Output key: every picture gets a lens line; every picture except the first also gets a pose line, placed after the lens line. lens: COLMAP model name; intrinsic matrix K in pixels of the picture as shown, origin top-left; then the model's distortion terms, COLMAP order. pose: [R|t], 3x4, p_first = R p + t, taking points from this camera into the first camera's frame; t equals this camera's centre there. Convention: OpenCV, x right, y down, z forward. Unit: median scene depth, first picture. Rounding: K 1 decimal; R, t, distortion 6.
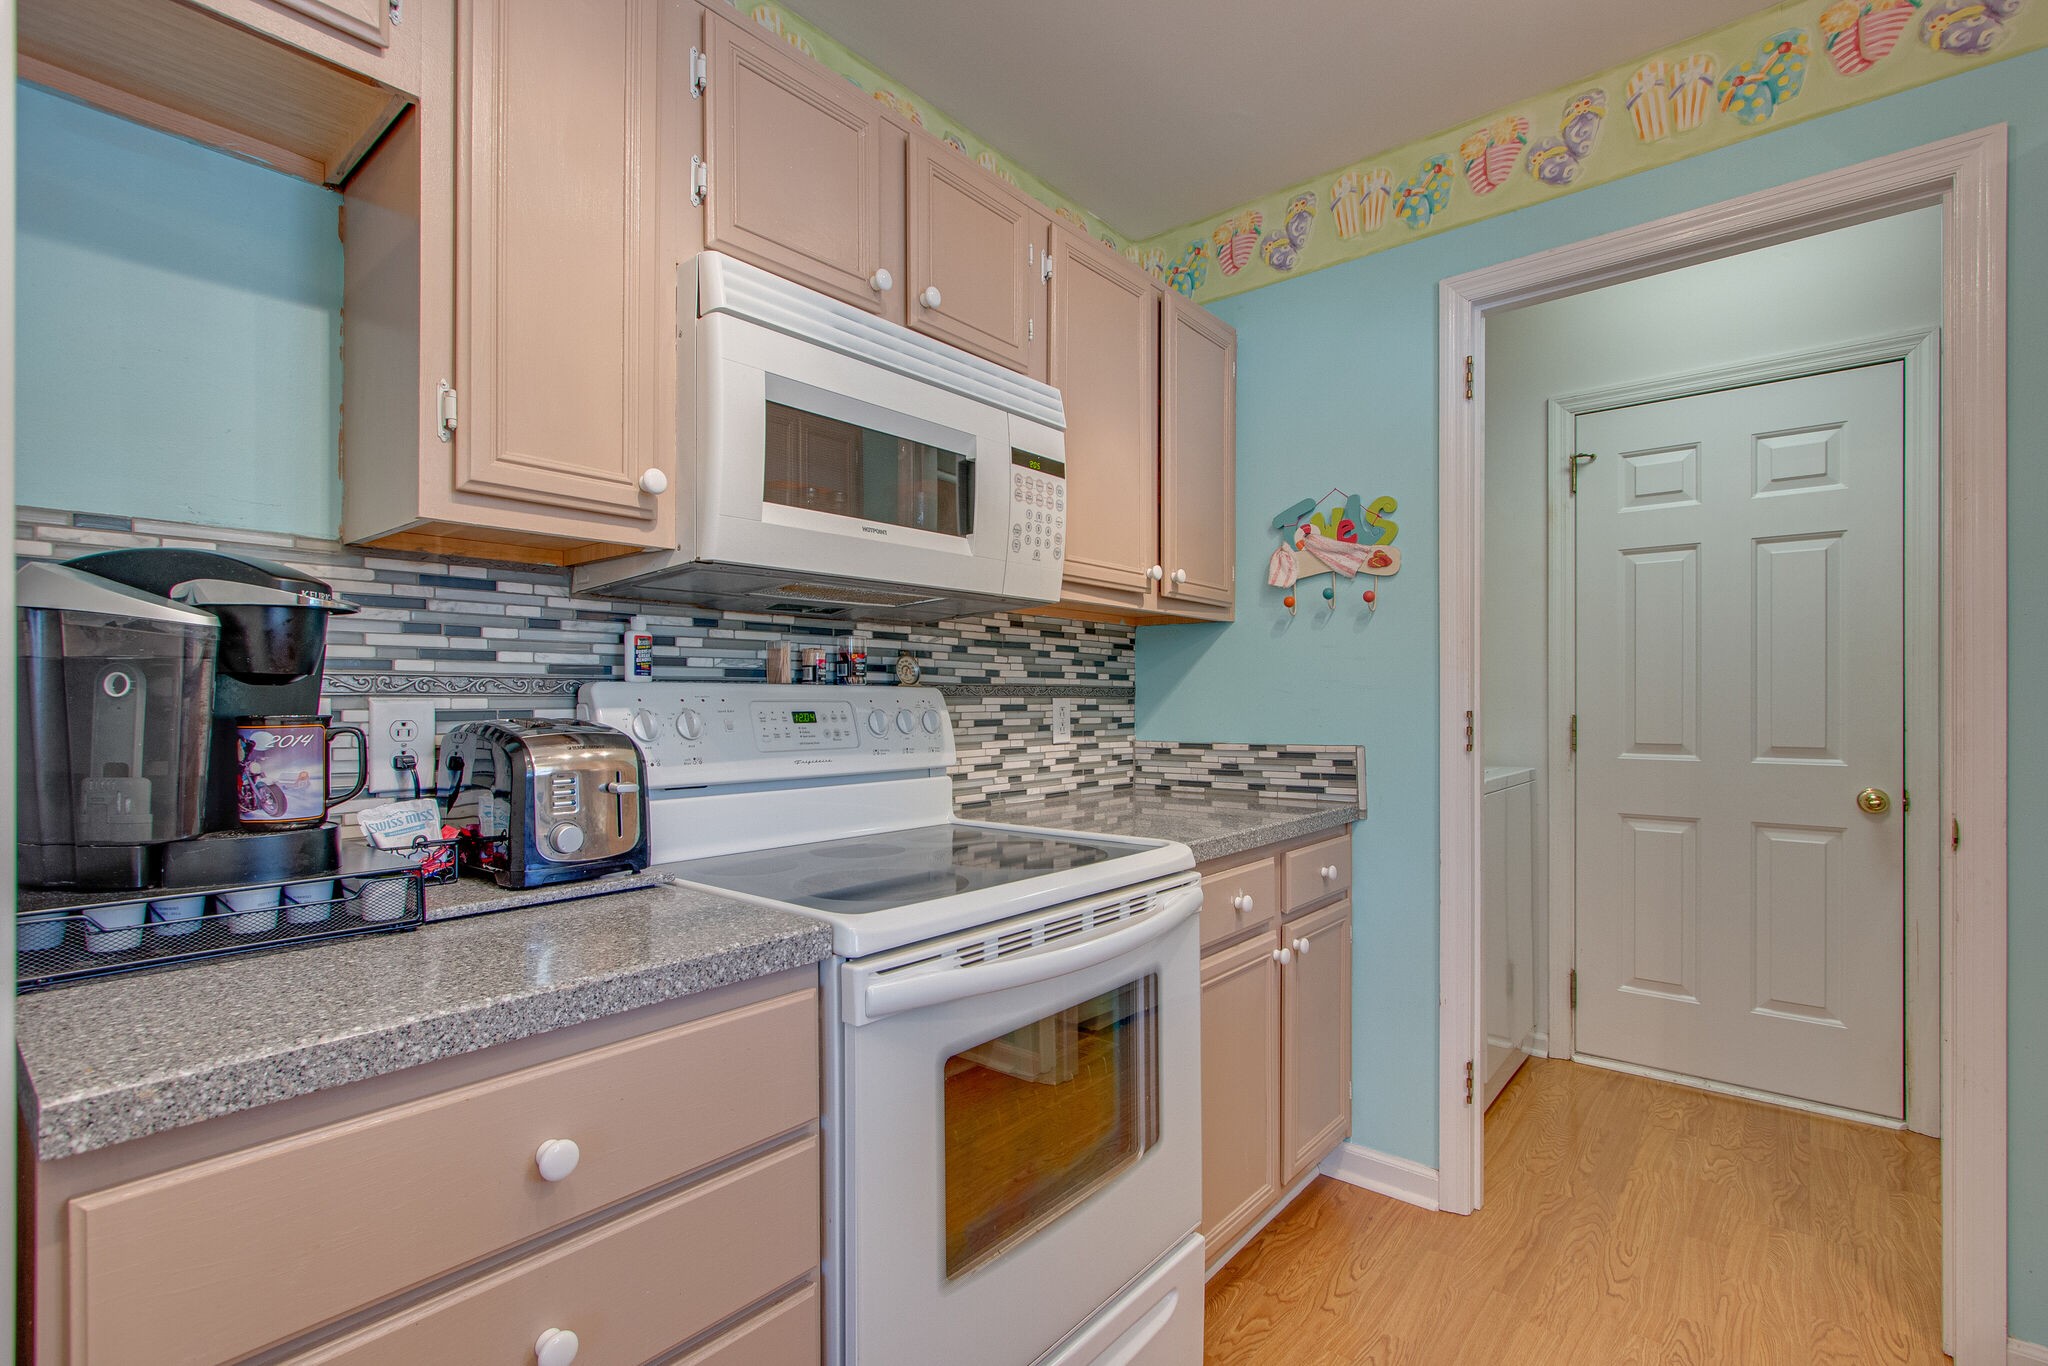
lens RADIAL K [[950.1, 0, 998.3], [0, 950.1, 701.9], [0, 0, 1]] dist [-0.005205, 0.001458]
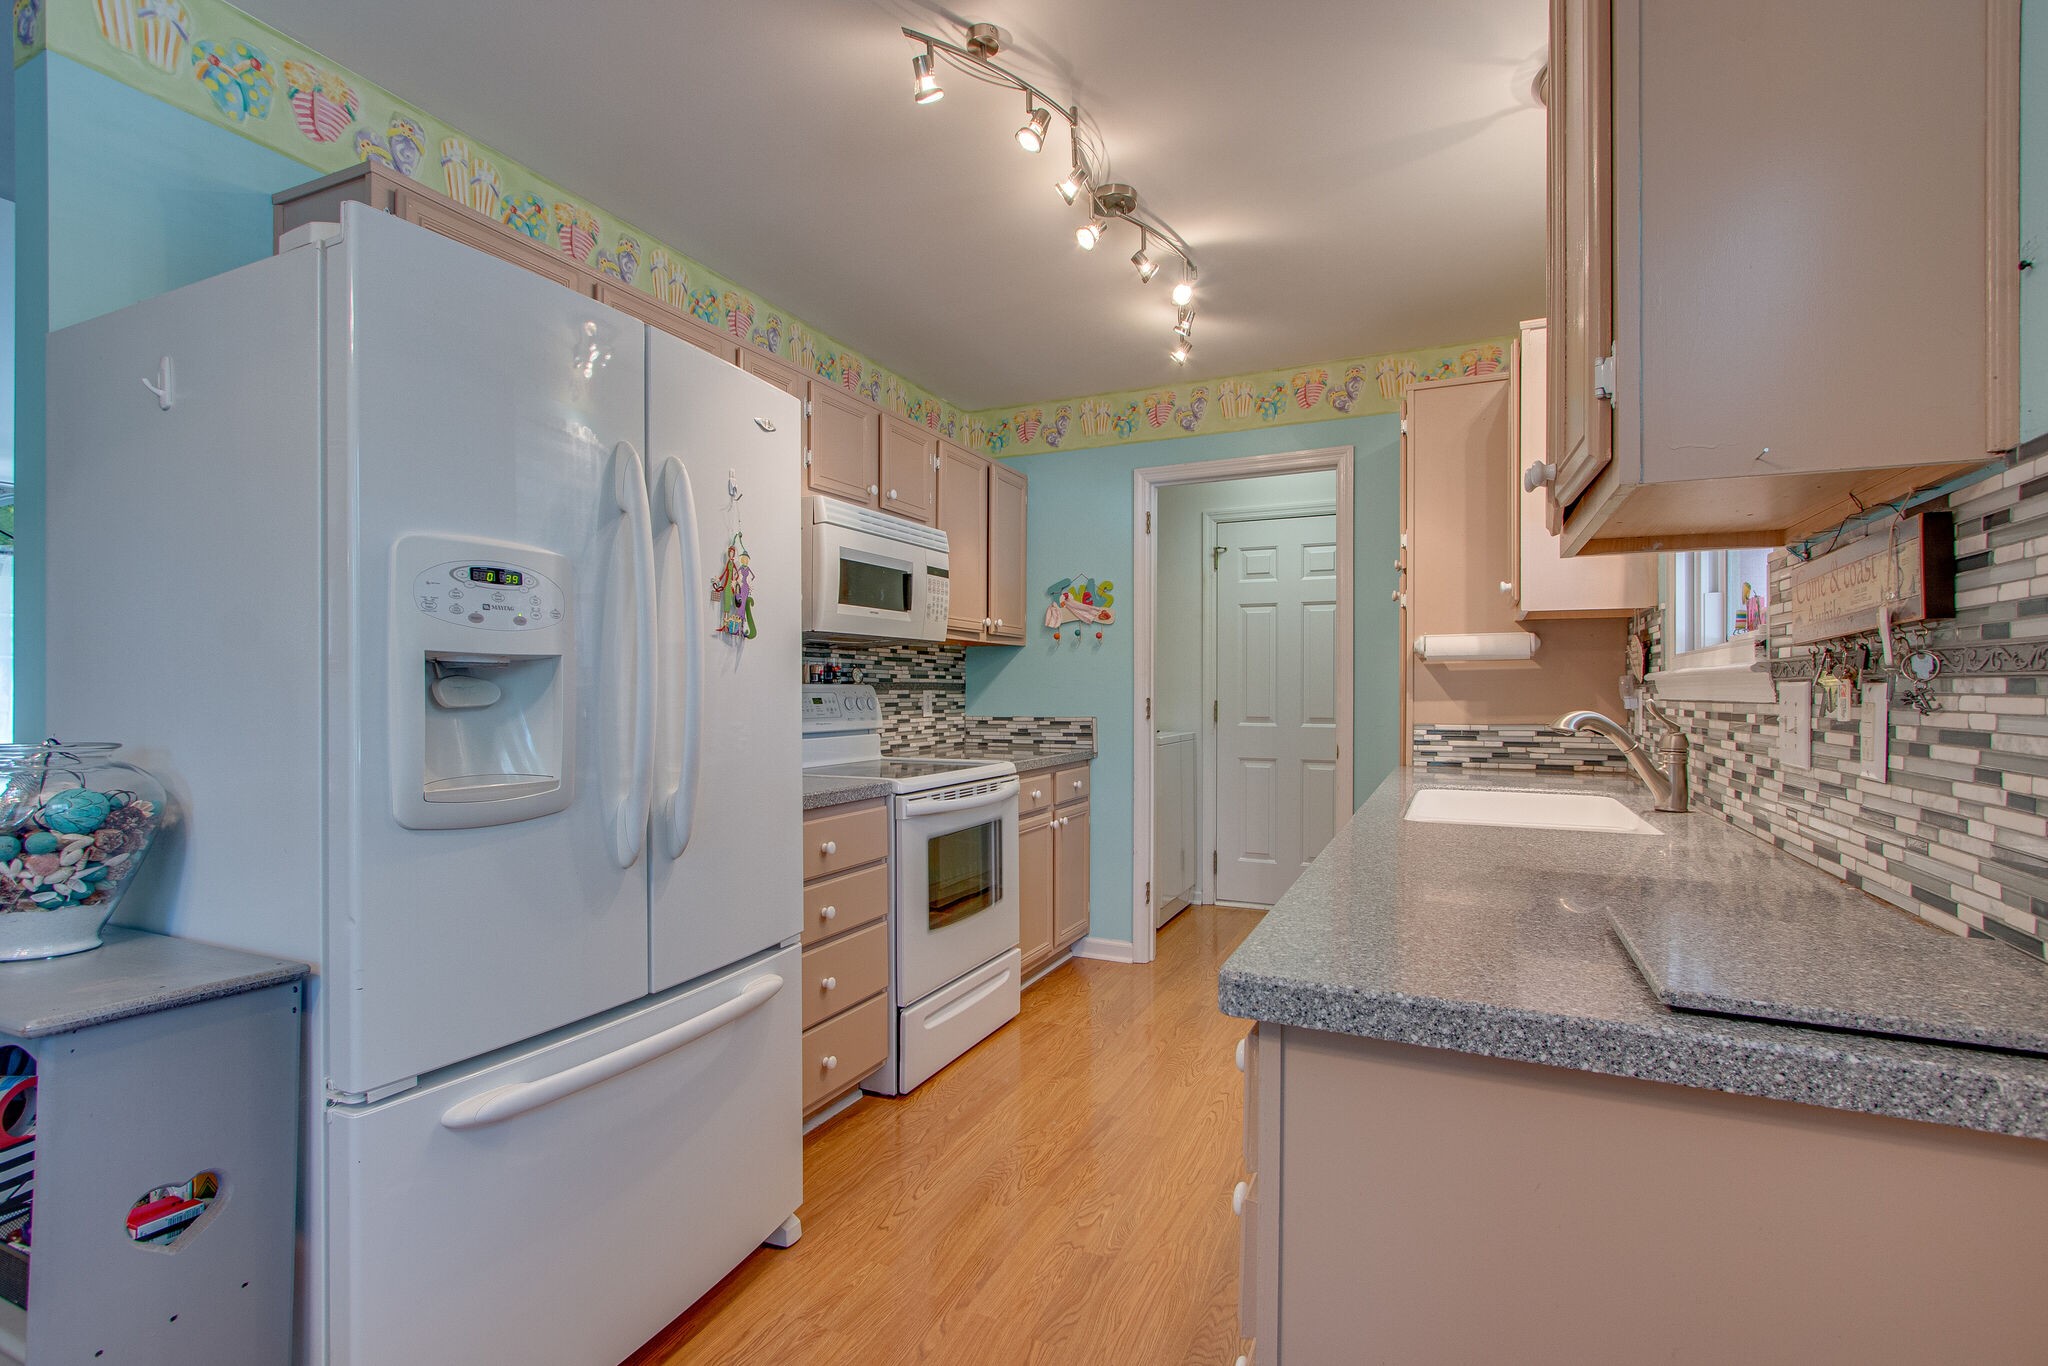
lens RADIAL K [[950.1, 0, 1009.2], [0, 950.1, 694.2], [0, 0, 1]] dist [-0.005205, 0.001458]
pose [[0.966403, 0.000524, 0.257031, -0.251792], [-0.001612, 0.999991, 0.004022, -0.004718], [-0.257026, -0.004301, 0.966395, -0.740027]]
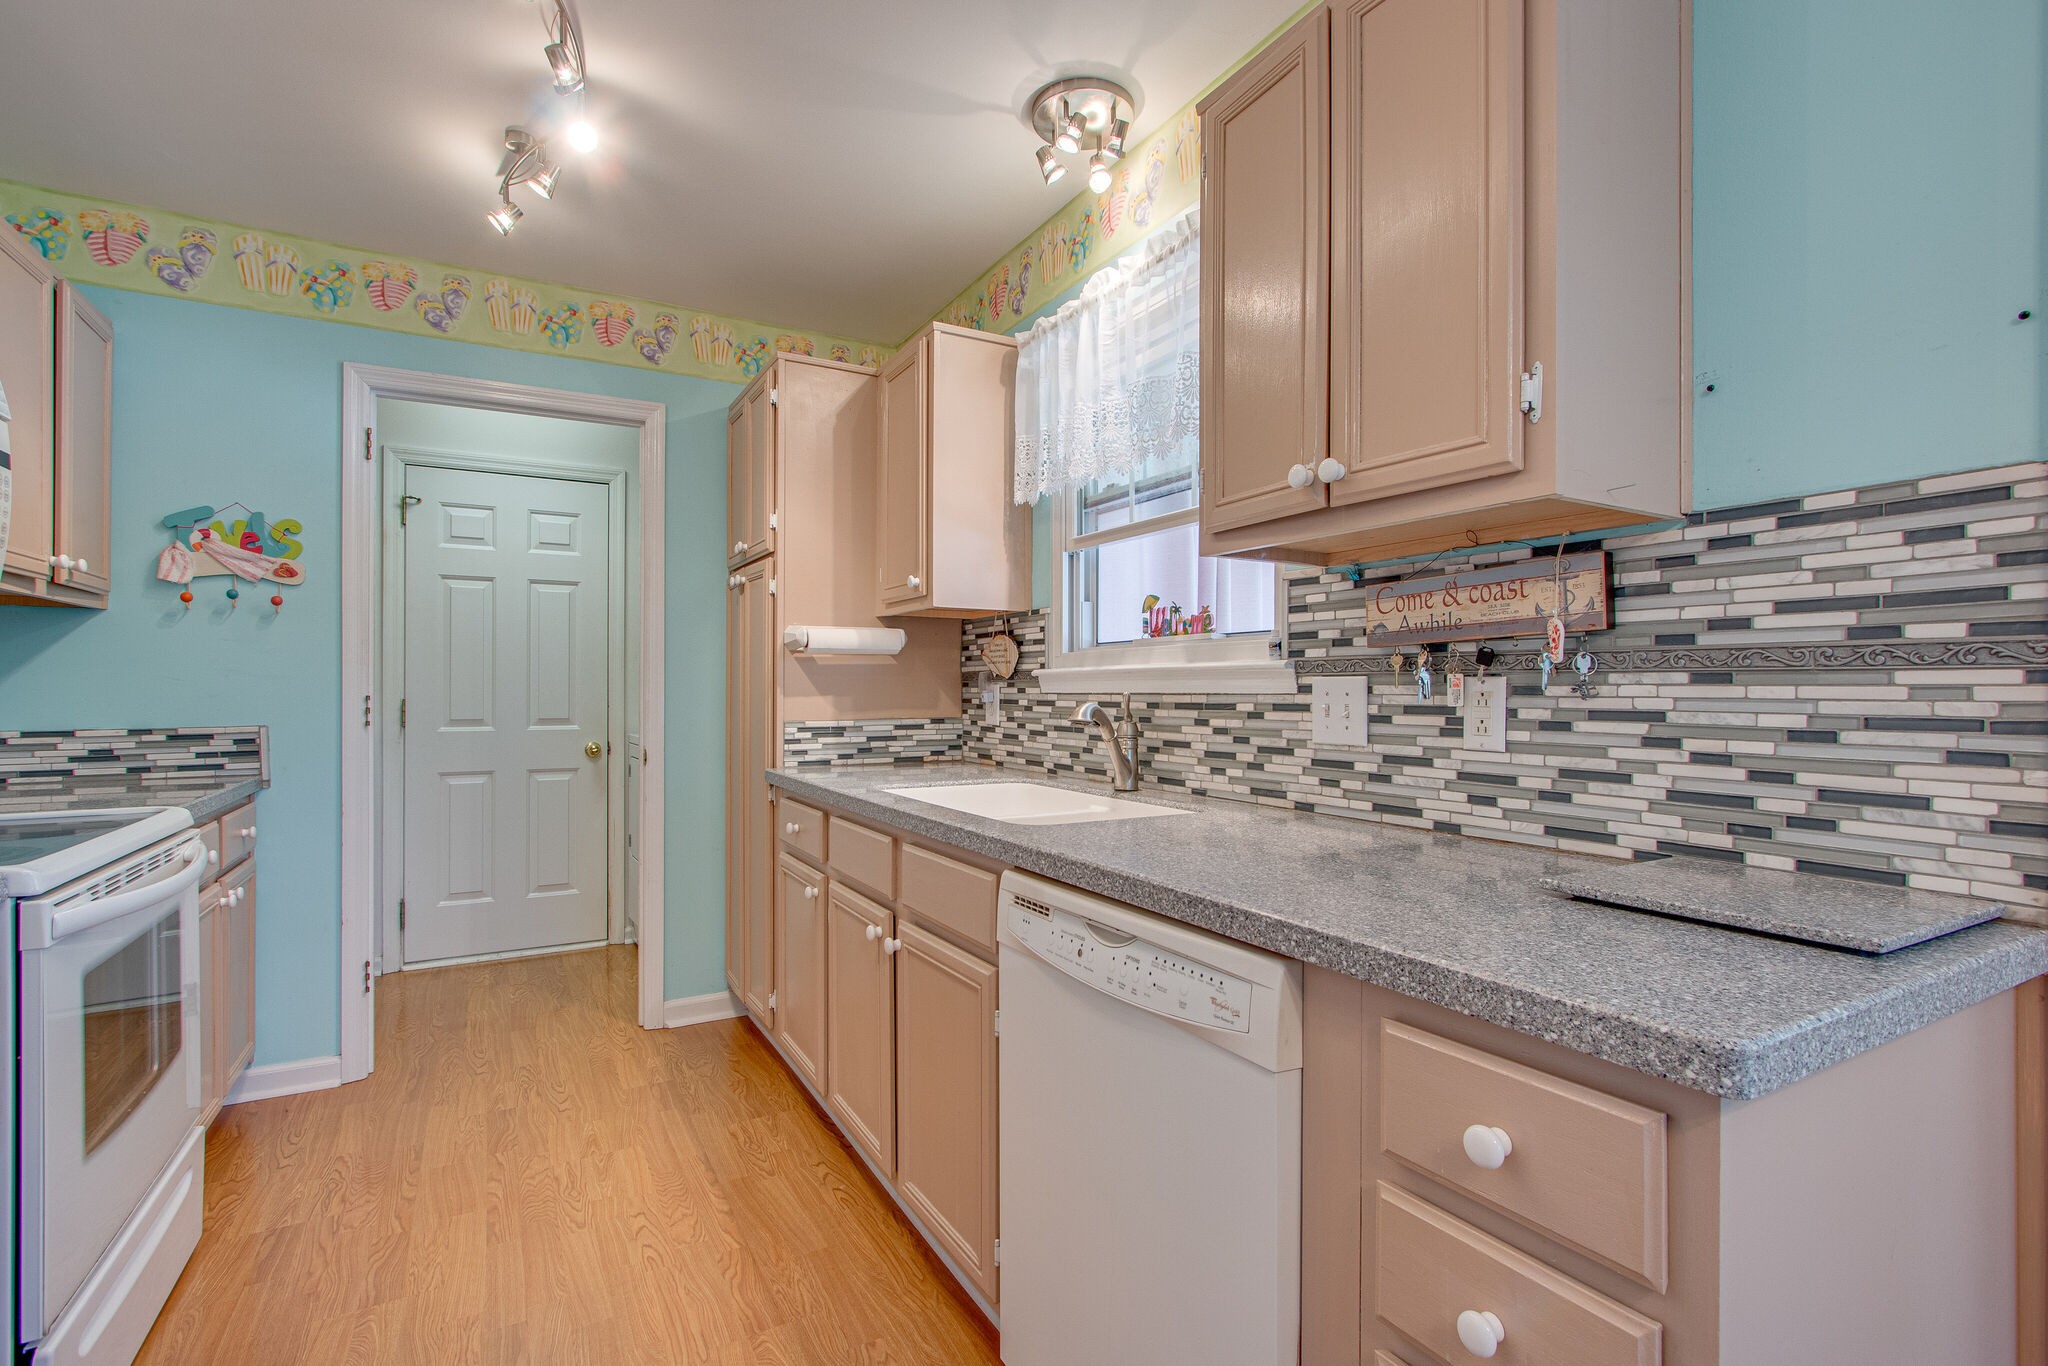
lens RADIAL K [[950.1, 0, 1024.6], [0, 950.1, 689.4], [0, 0, 1]] dist [-0.005205, 0.001458]
pose [[0.343131, 0.000710, 0.939287, -0.413046], [-0.001289, 0.999999, -0.000285, -0.000014], [-0.939287, -0.001113, 0.343131, -0.300568]]
